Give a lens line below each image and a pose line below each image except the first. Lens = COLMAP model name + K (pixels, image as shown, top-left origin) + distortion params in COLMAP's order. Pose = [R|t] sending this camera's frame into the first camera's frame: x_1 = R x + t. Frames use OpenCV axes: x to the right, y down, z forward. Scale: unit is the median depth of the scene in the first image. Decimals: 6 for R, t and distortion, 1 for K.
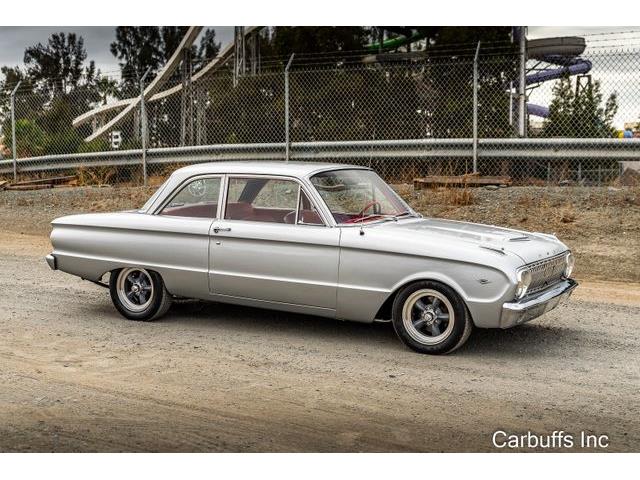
lens RADIAL K [[968.6, 0, 333.6], [0, 968.6, 211.5], [0, 0, 1]] dist [0.011785, 0.000000]
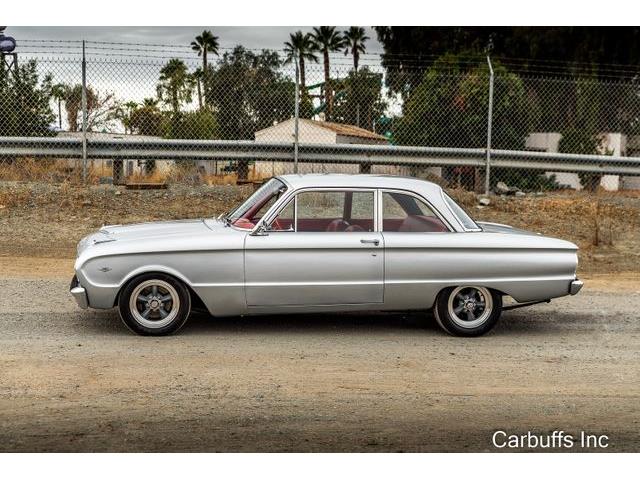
lens RADIAL K [[998.0, 0, 337.0], [0, 998.0, 245.8], [0, 0, 1]] dist [-0.002302, 0.000000]
pose [[0.789146, -0.037879, 0.613036, -0.797164], [0.004685, 0.998439, 0.055661, -0.036250], [-0.614188, -0.041052, 0.788092, 0.170797]]
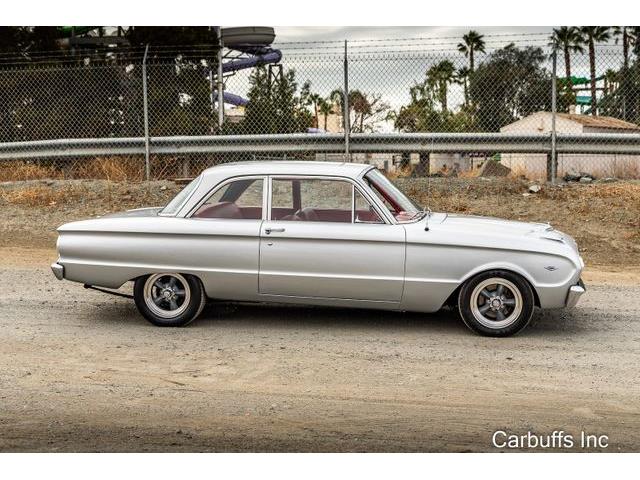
lens RADIAL K [[968.6, 0, 325.1], [0, 968.6, 236.8], [0, 0, 1]] dist [0.011785, 0.000000]
pose [[0.941493, -0.040955, 0.334535, -0.375973], [0.027376, 0.998602, 0.045206, -0.017736], [-0.335919, -0.033403, 0.941299, 0.028523]]
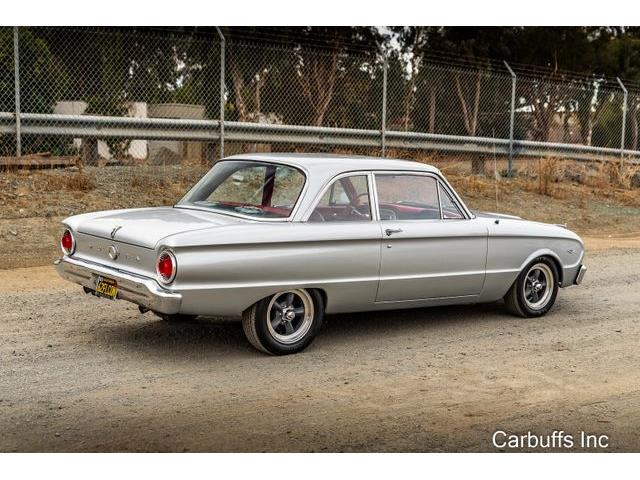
lens RADIAL K [[968.6, 0, 337.0], [0, 968.6, 237.1], [0, 0, 1]] dist [0.011785, 0.000000]
pose [[0.369026, -0.093522, 0.924702, -0.924790], [0.025509, 0.995569, 0.090509, -0.057001], [-0.929069, -0.009812, 0.369776, 0.658731]]
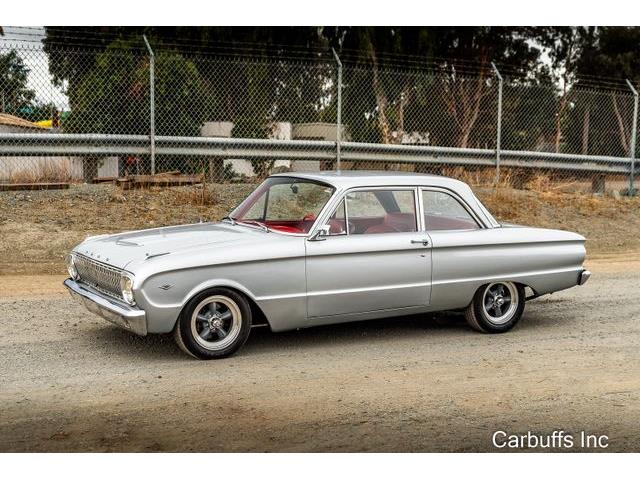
lens RADIAL K [[1006.7, 0, 318.0], [0, 1006.7, 246.2], [0, 0, 1]] dist [-0.002295, 0.000000]
pose [[0.522907, -0.075257, 0.849061, -1.035940], [0.026042, 0.997040, 0.072335, -0.053339], [-0.851992, -0.015714, 0.523319, 0.524060]]
